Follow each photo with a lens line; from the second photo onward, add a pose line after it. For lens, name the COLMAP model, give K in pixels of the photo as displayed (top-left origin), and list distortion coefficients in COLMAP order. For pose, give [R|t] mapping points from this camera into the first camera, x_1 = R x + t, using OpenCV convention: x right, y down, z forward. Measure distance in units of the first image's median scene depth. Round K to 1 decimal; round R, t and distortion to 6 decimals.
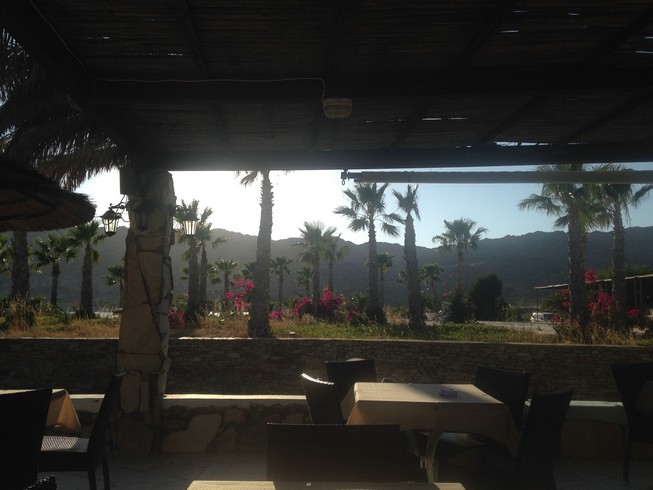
lens RADIAL K [[640.3, 0, 327.5], [0, 640.3, 252.7], [0, 0, 1]] dist [0.053290, -0.015944]
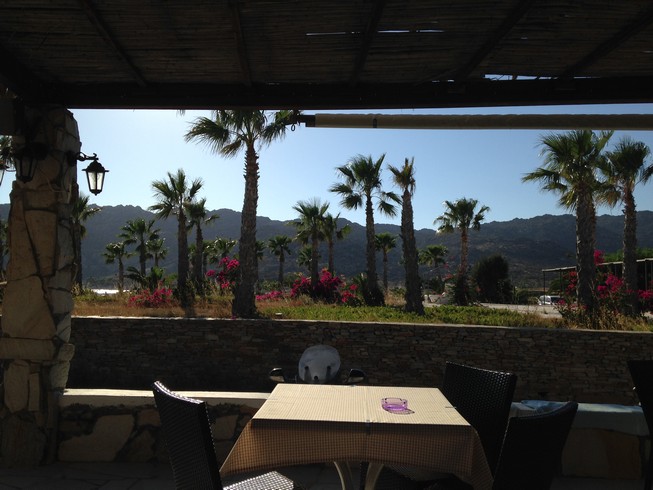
lens RADIAL K [[600.6, 0, 326.5], [0, 600.6, 245.0], [0, 0, 1]] dist [0.086054, -0.161576]
pose [[0.999397, 0.007815, -0.033832, 0.042670], [-0.007427, 0.999906, 0.011565, 0.012681], [0.033920, -0.011307, 0.999361, 0.112086]]
